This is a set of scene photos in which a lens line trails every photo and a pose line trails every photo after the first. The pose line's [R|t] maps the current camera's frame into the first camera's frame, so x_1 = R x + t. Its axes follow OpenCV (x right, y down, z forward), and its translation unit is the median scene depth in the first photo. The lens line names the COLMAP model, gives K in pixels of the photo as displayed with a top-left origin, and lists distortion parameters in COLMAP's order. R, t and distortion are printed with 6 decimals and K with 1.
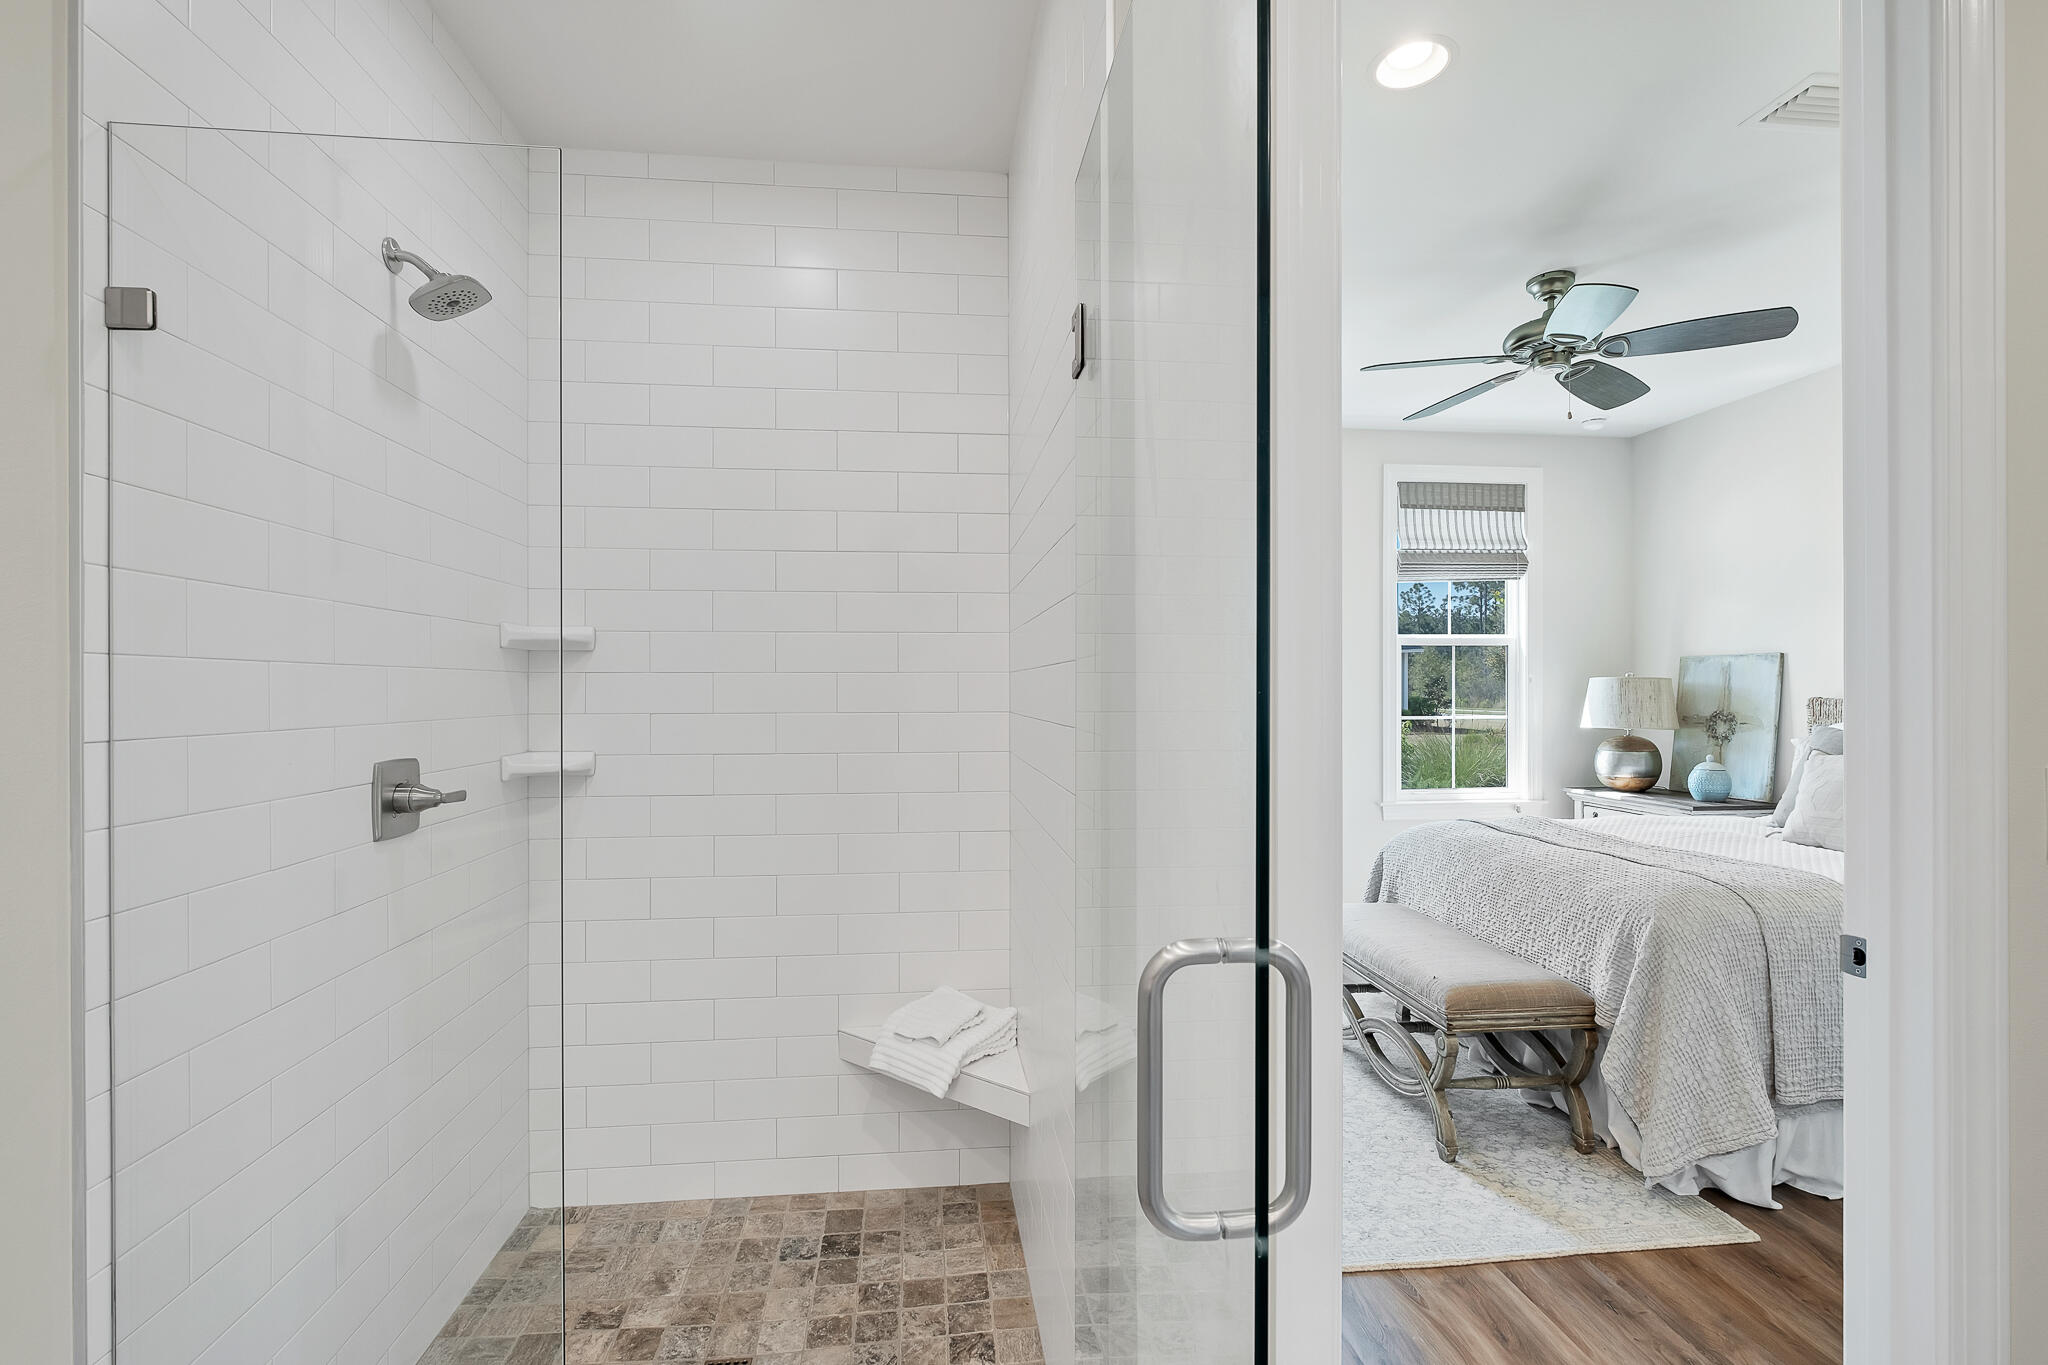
lens RADIAL K [[917.8, 0, 1020.3], [0, 917.8, 692.9], [0, 0, 1]] dist [-0.003454, -0.000454]
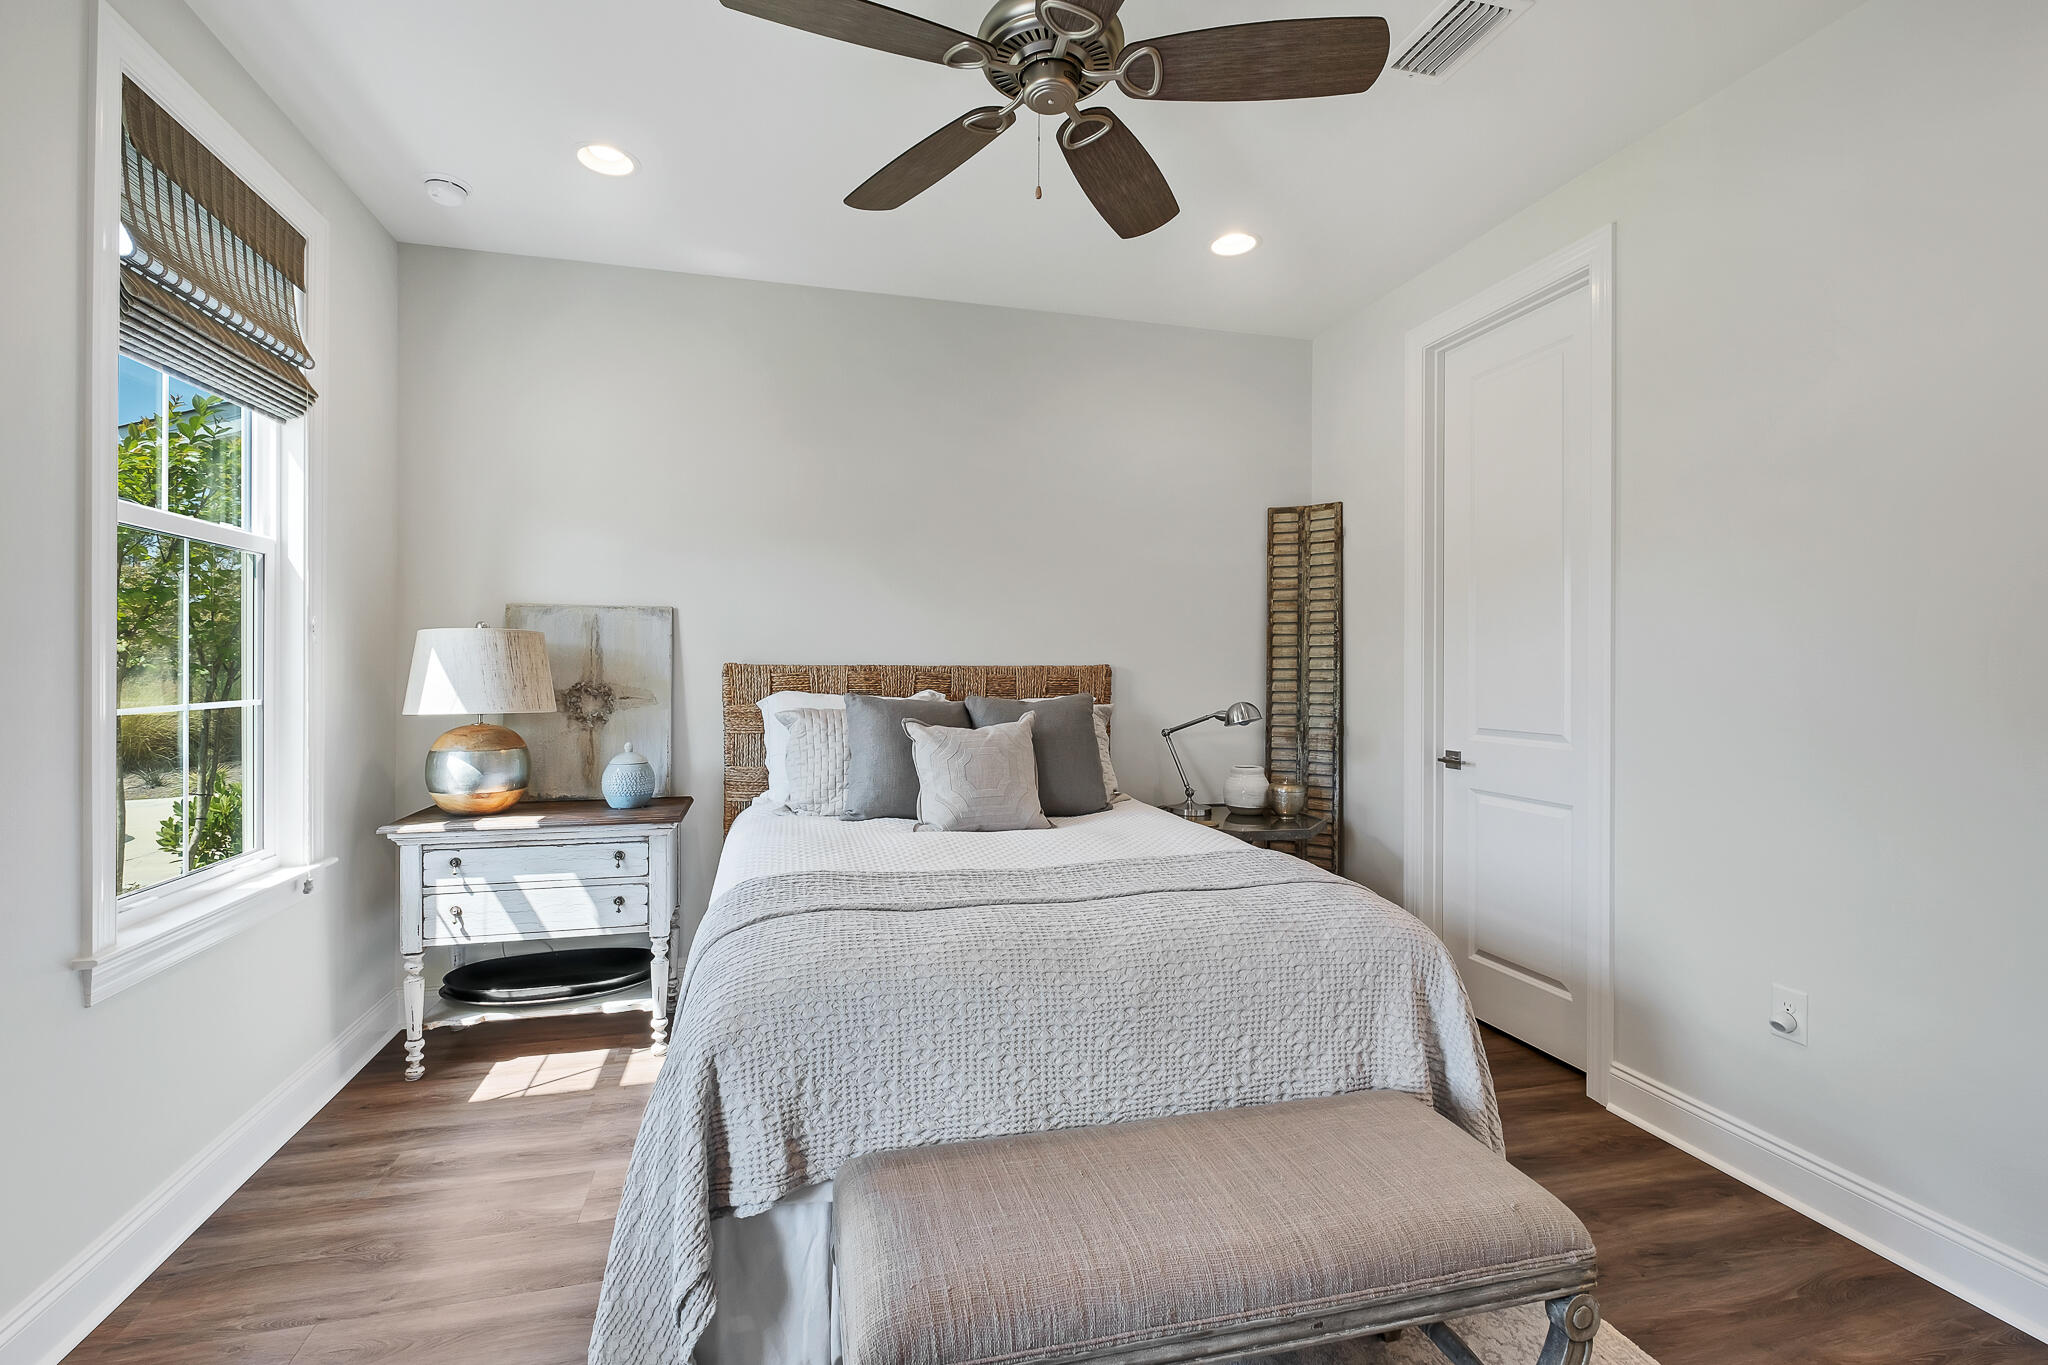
lens RADIAL K [[911.3, 0, 1015.4], [0, 911.3, 675.1], [0, 0, 1]] dist [-0.003238, -0.000193]
pose [[-0.143561, -0.000995, 0.989641, 0.002846], [-0.000808, 0.999999, 0.000889, 0.014046], [-0.989641, -0.000672, -0.143561, 0.814465]]
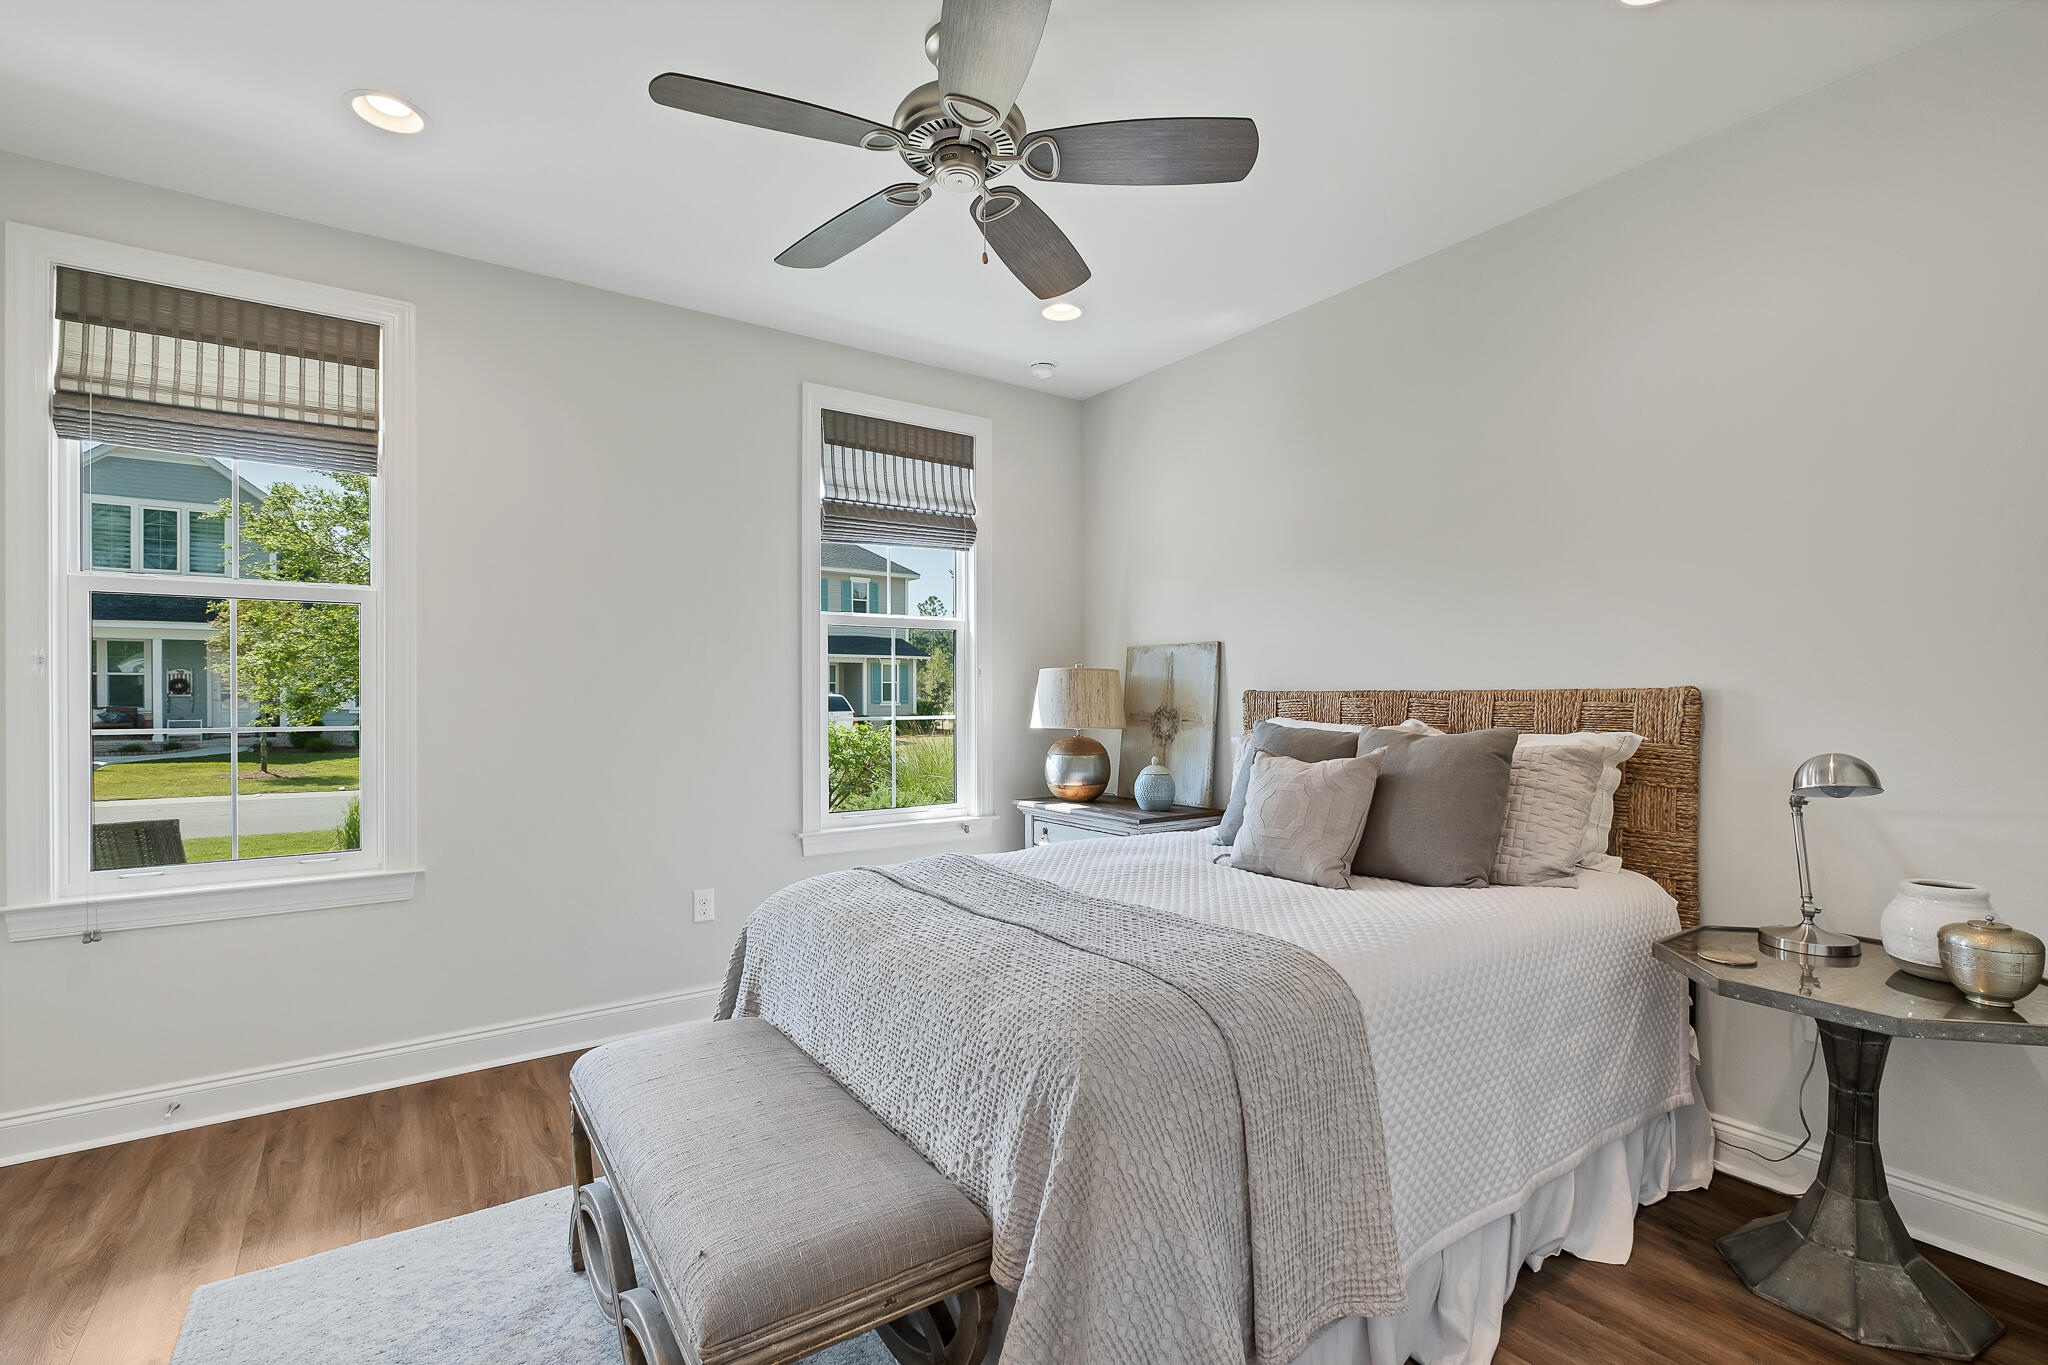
lens RADIAL K [[916.3, 0, 1015.7], [0, 916.3, 679.7], [0, 0, 1]] dist [-0.004897, 0.000555]
pose [[0.878334, 0.008295, 0.477976, 0.222307], [0.001314, 0.999804, -0.019766, 0.011405], [-0.478046, 0.017989, 0.878150, 0.300793]]
